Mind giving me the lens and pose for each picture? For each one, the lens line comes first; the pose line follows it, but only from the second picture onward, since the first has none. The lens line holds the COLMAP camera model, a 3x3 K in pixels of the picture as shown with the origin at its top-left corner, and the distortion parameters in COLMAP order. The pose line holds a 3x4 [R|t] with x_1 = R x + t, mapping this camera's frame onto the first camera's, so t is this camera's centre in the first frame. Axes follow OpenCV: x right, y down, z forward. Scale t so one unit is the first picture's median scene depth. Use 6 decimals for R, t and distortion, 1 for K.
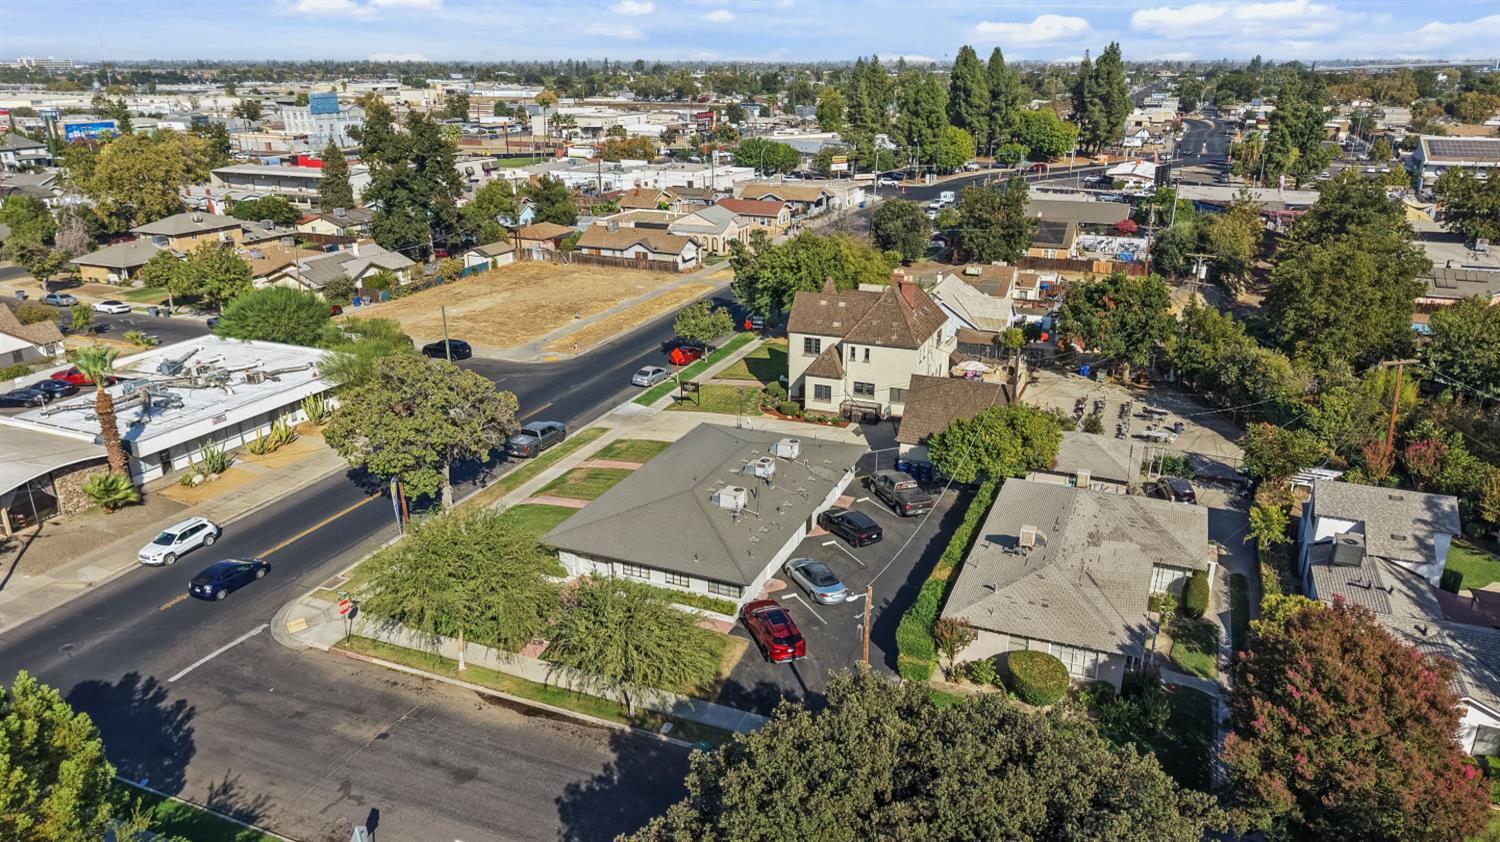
lens RADIAL K [[1007.7, 0, 750.8], [0, 1007.7, 427.8], [0, 0, 1]] dist [0.039724, -0.044833]
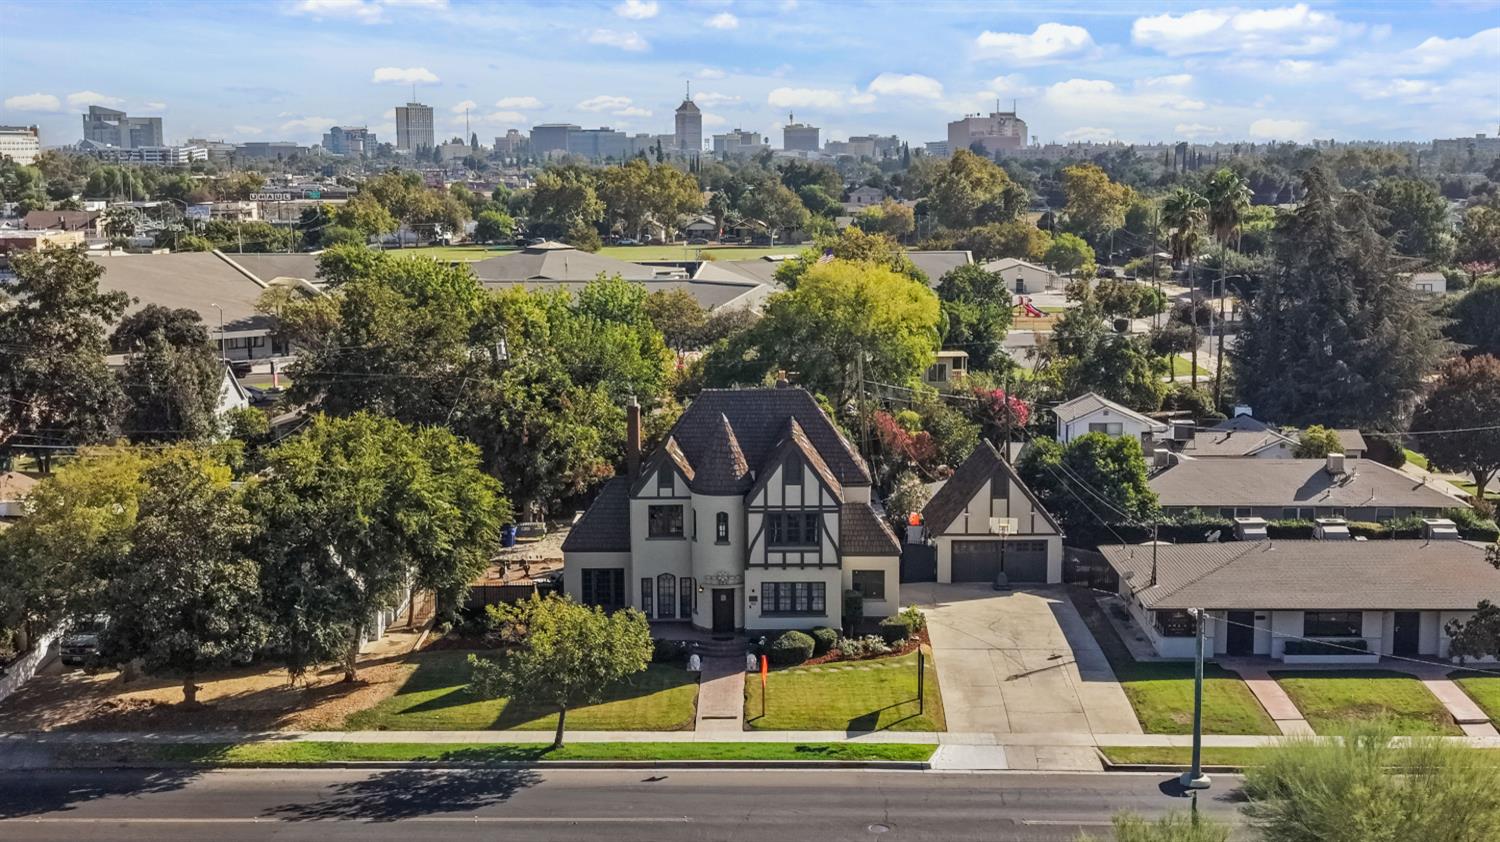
lens RADIAL K [[2013.9, 0, 749.1], [0, 2013.9, 399.3], [0, 0, 1]] dist [0.127753, -0.024294]
pose [[-0.369229, -0.115473, 0.922137, -0.849962], [0.320799, 0.915423, 0.243082, -0.391076], [-0.872214, 0.385574, -0.300957, 1.256922]]
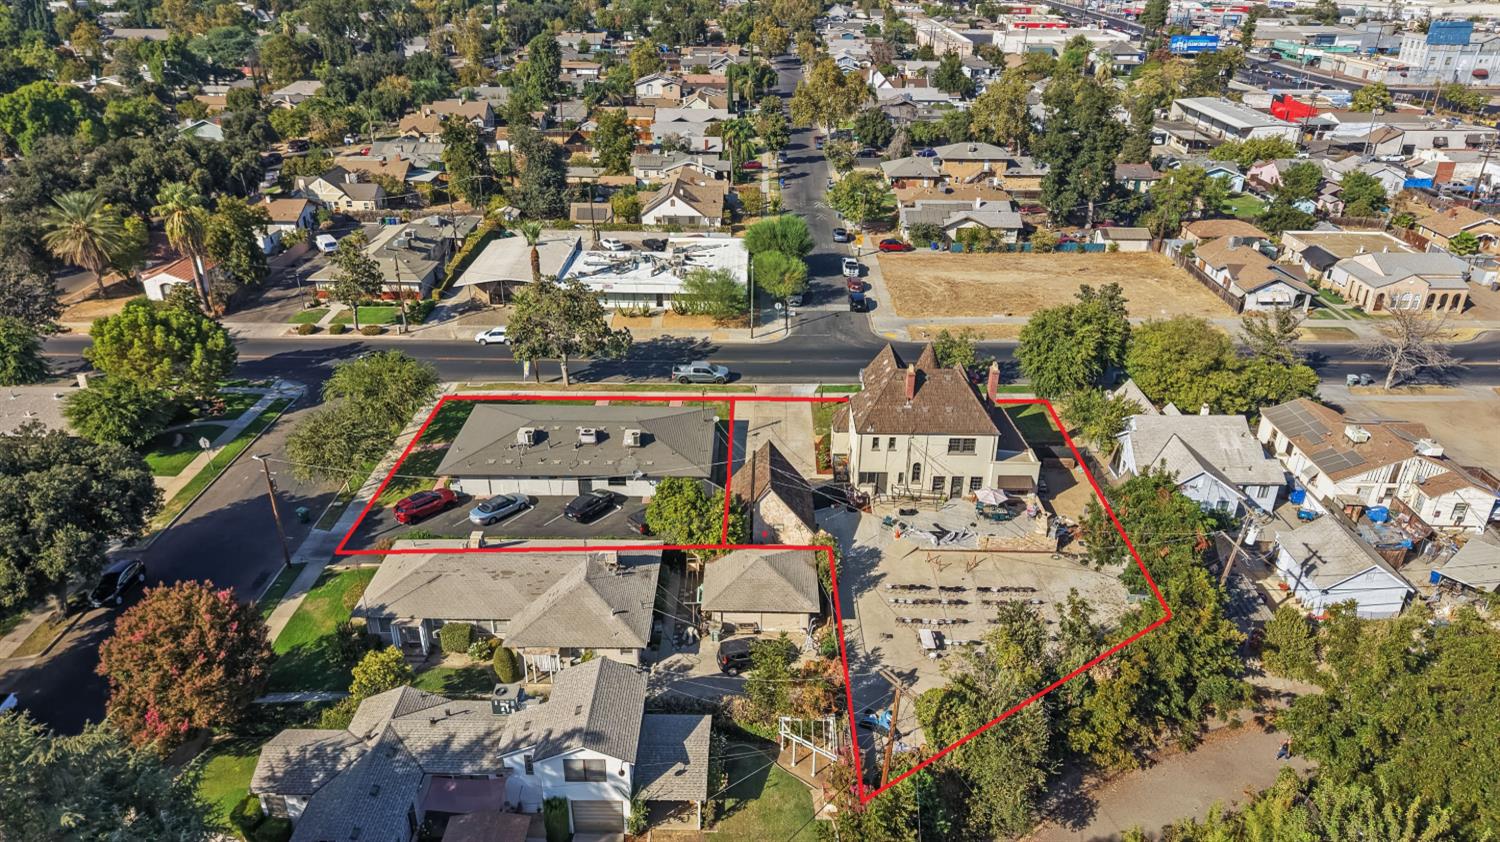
lens RADIAL K [[1007.7, 0, 750.8], [0, 1007.7, 427.8], [0, 0, 1]] dist [0.039724, -0.044833]
pose [[0.378418, 0.414235, -0.827774, 0.825227], [-0.321804, 0.897368, 0.301948, -0.304388], [0.867895, 0.152119, 0.472882, 0.391720]]
